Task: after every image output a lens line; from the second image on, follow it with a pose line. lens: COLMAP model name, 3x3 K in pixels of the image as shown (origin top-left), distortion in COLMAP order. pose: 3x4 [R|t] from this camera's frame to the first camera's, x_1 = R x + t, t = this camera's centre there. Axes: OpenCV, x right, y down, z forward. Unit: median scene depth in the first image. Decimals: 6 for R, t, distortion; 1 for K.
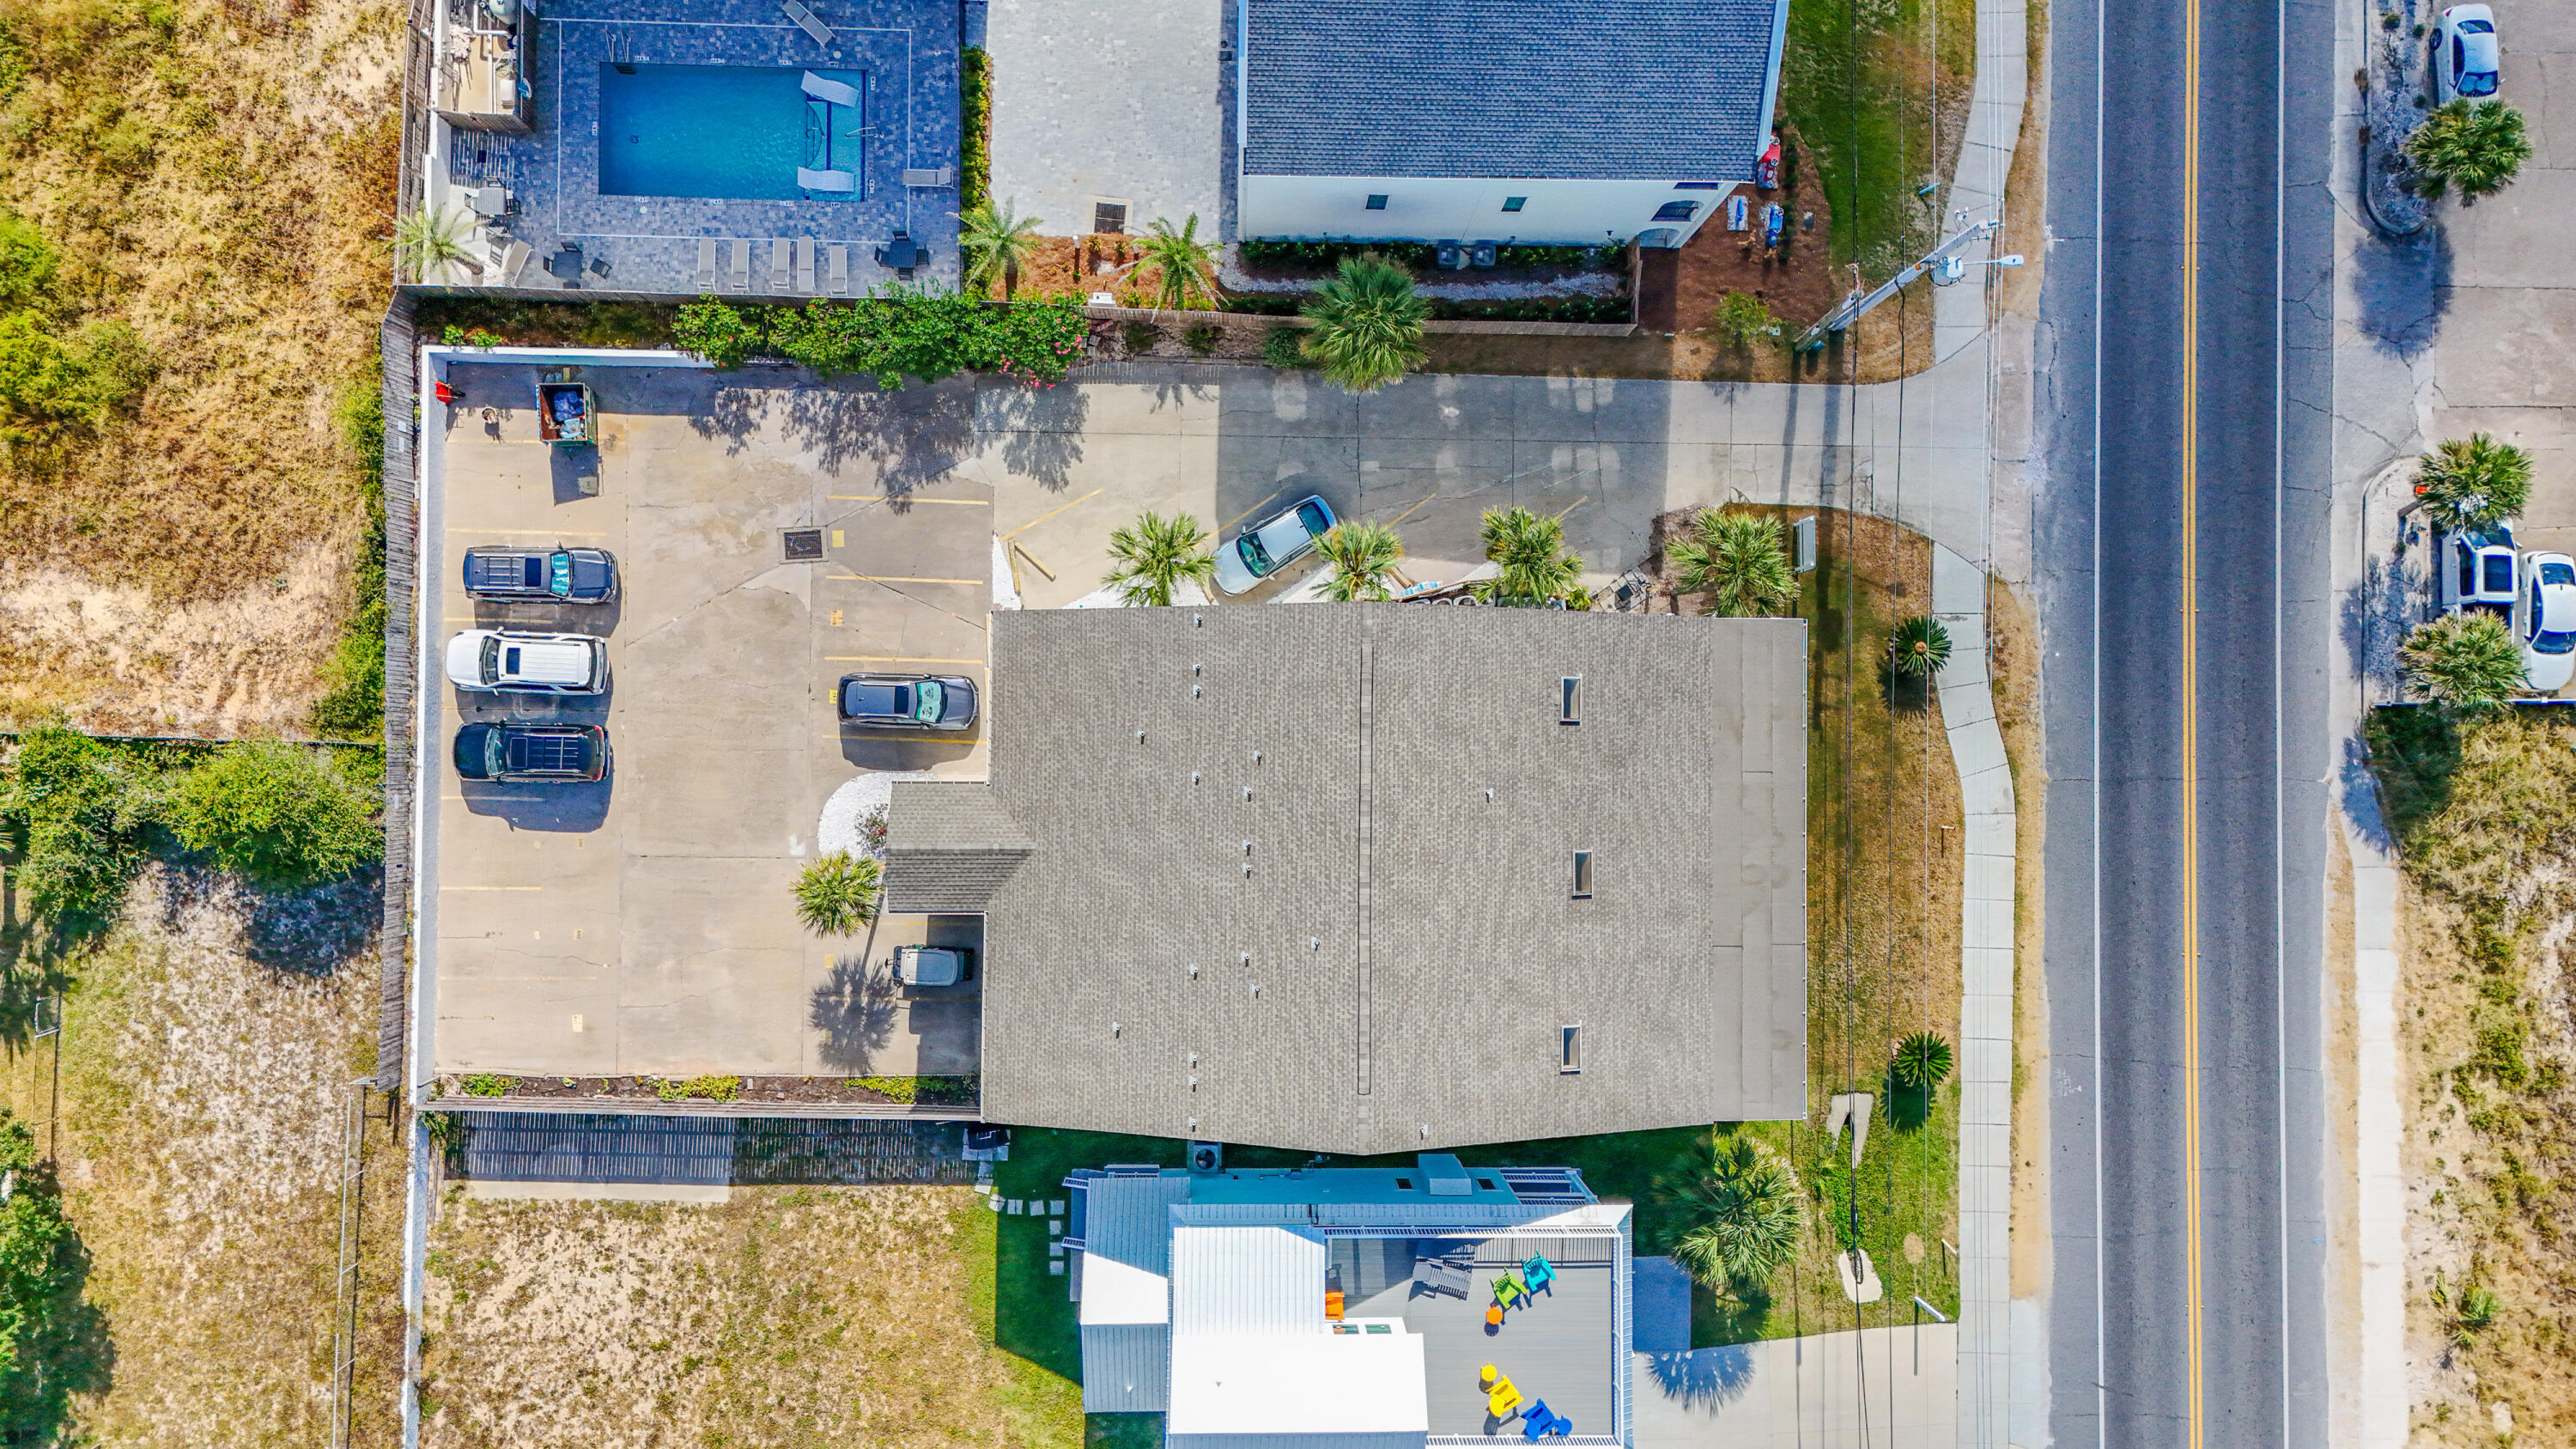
lens RADIAL K [[1900.4, 0, 1284.9], [0, 1900.4, 729.4], [0, 0, 1]] dist [0.067166, -0.064158]
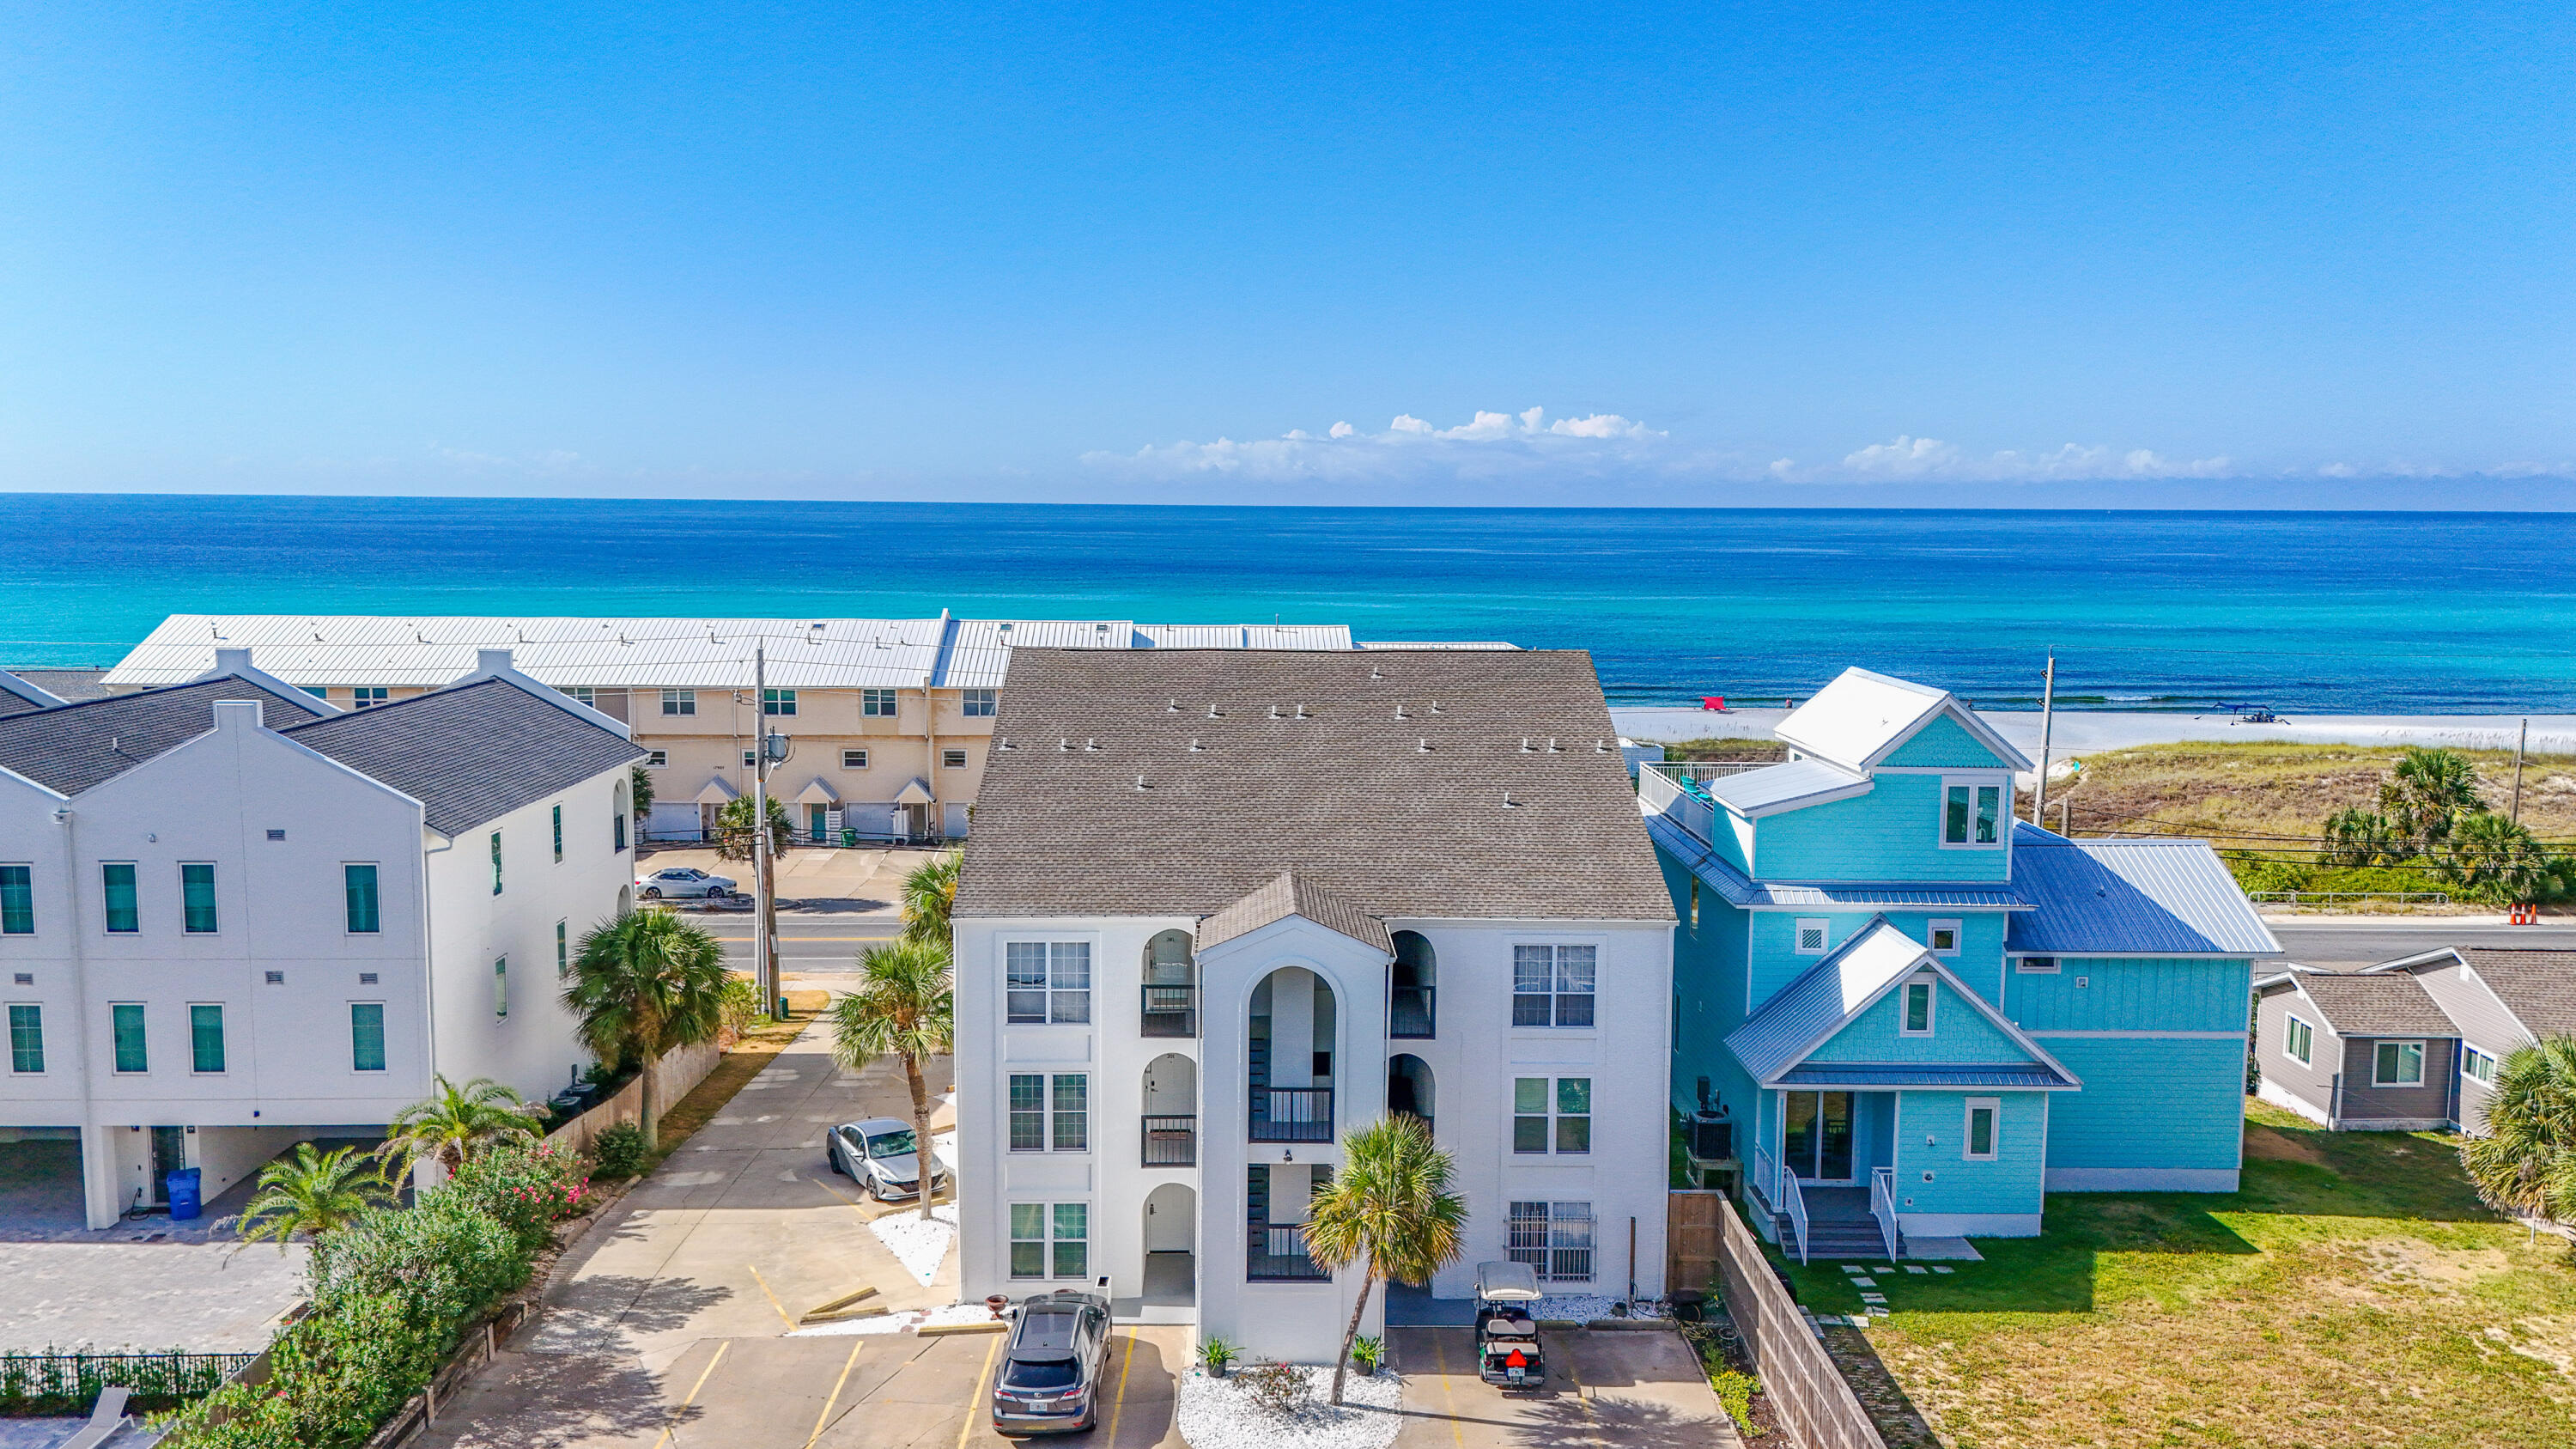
lens RADIAL K [[1900.4, 0, 1298.0], [0, 1900.4, 717.5], [0, 0, 1]] dist [0.067166, -0.064158]
pose [[-0.034010, -0.149860, 0.988122, -0.727915], [0.999007, 0.023358, 0.037927, 0.032477], [-0.028764, 0.988431, 0.148917, 0.720288]]
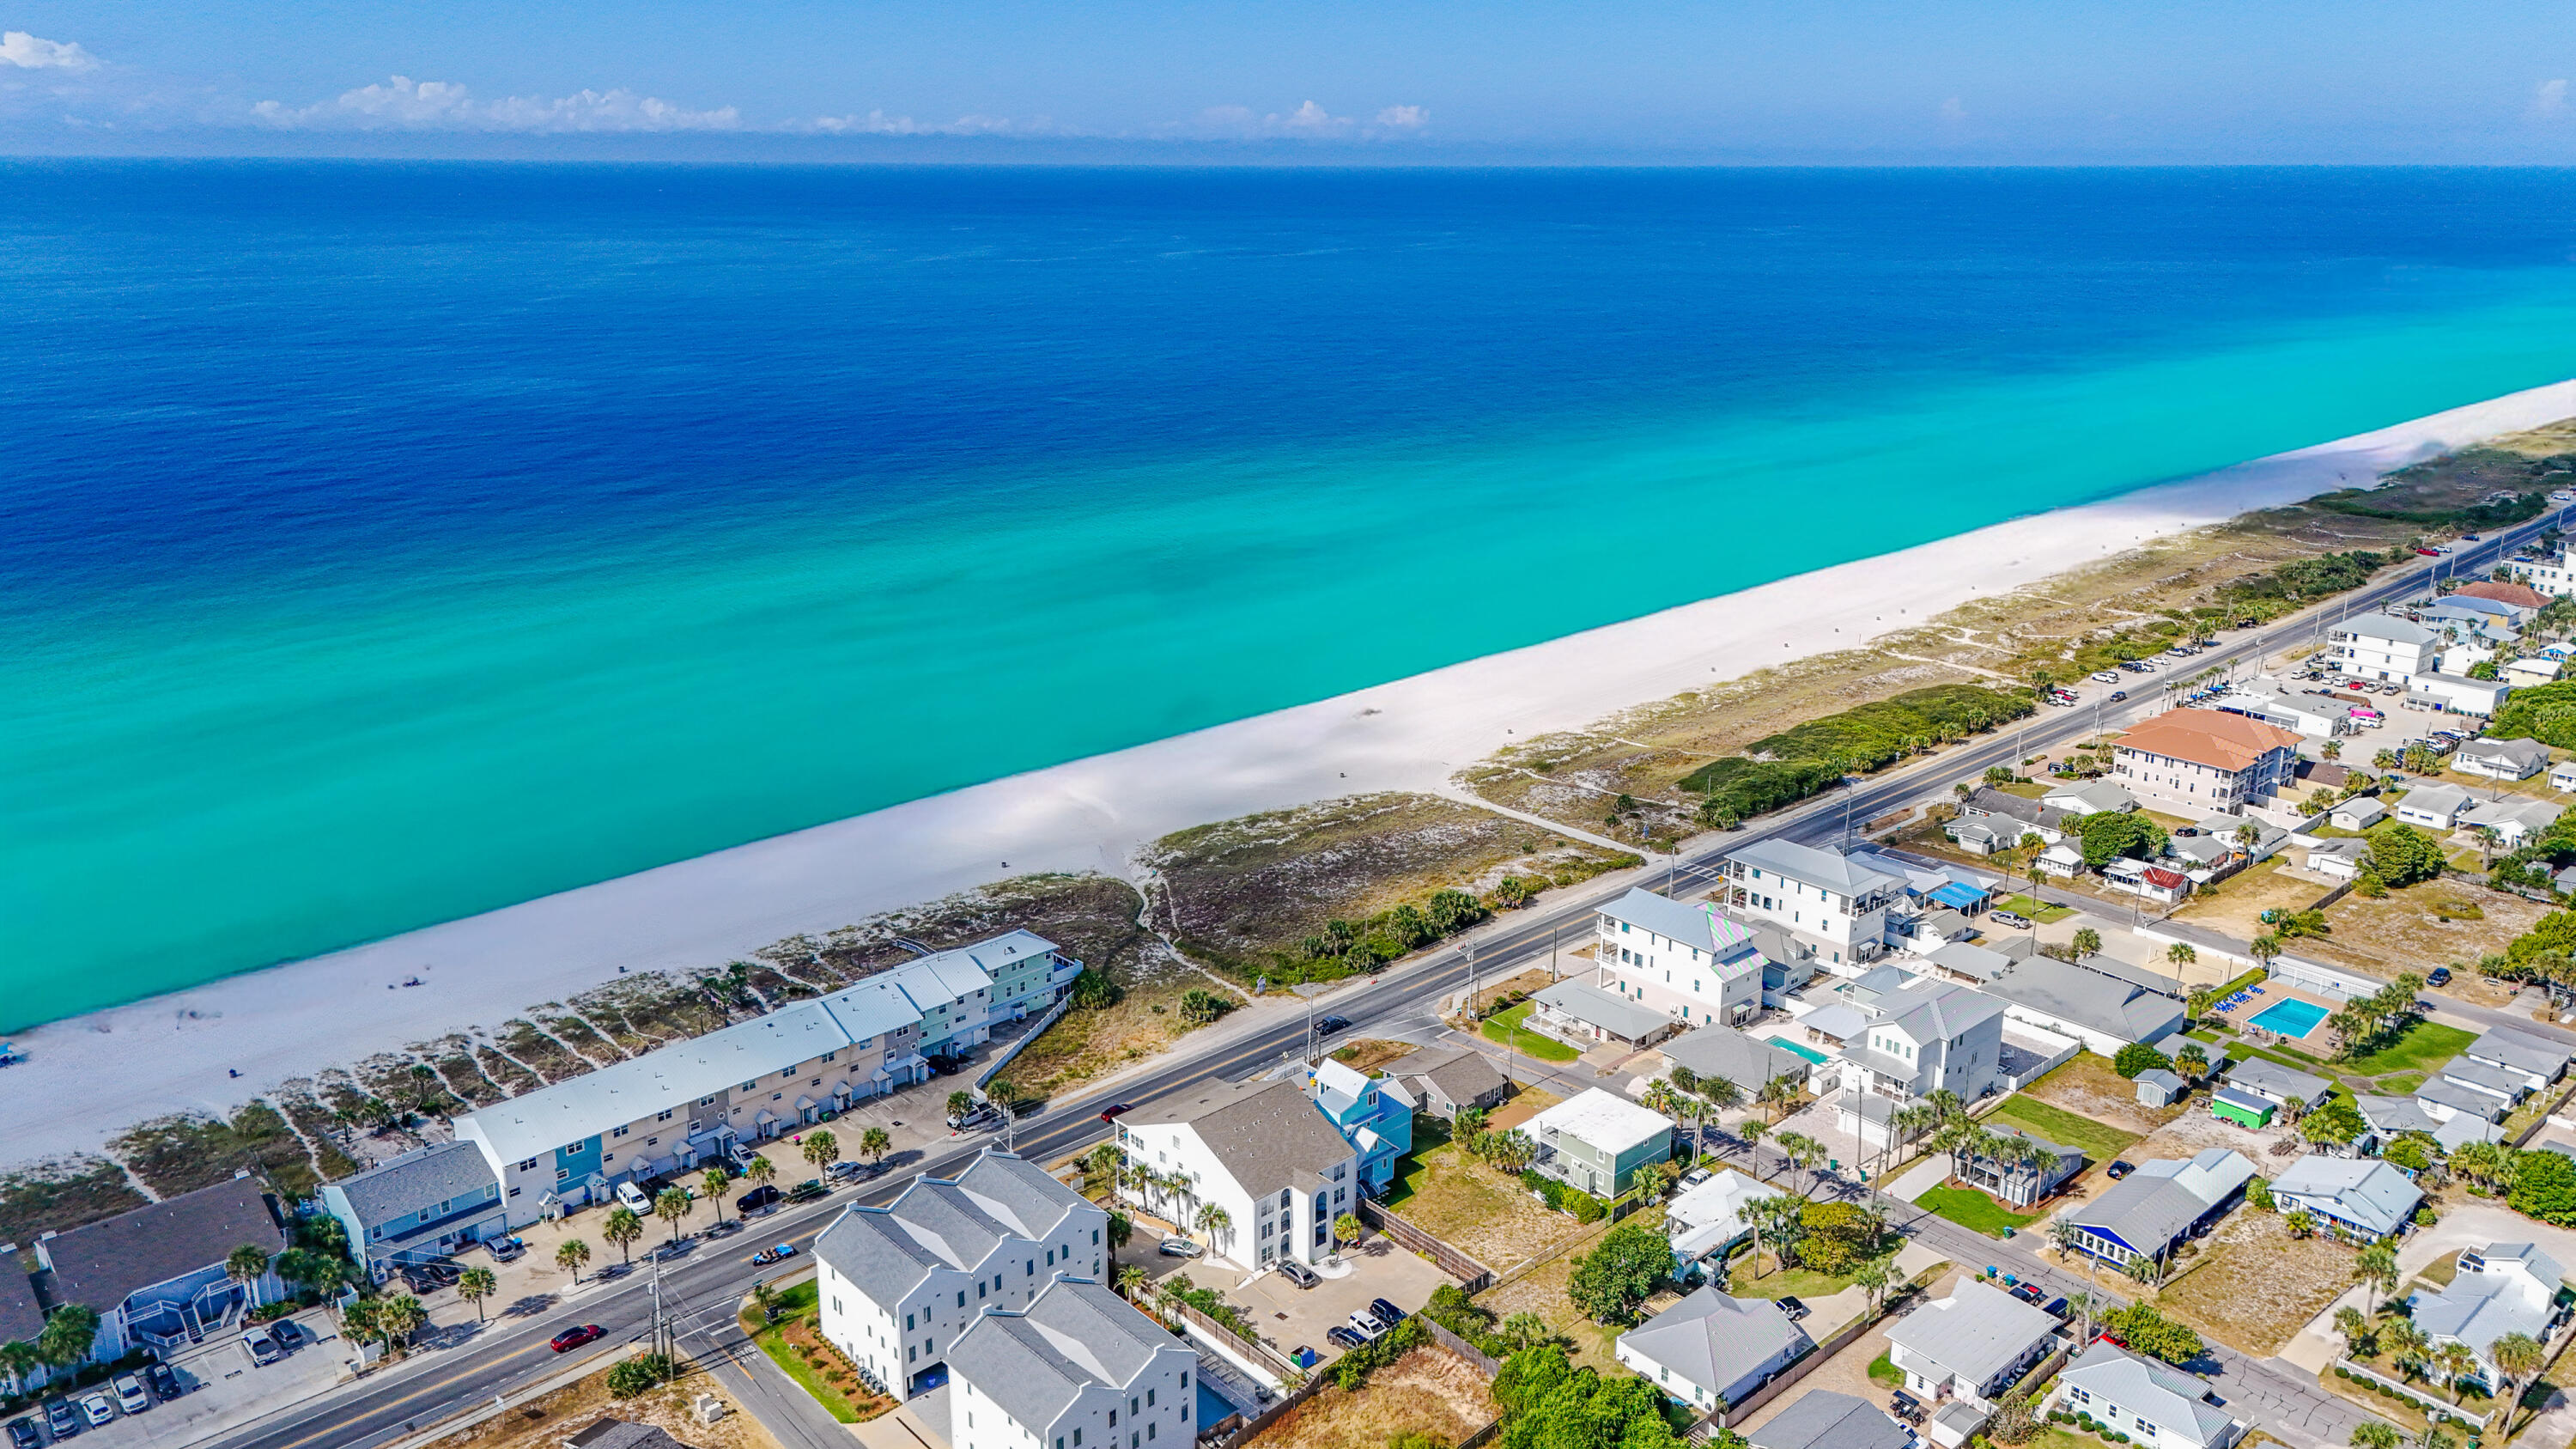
lens RADIAL K [[1900.4, 0, 1286.9], [0, 1900.4, 725.7], [0, 0, 1]] dist [0.067166, -0.064158]
pose [[-0.683620, -0.250188, 0.685616, -2.062748], [0.728559, -0.178343, 0.661359, -1.887401], [-0.043189, 0.951630, 0.304195, -0.772932]]
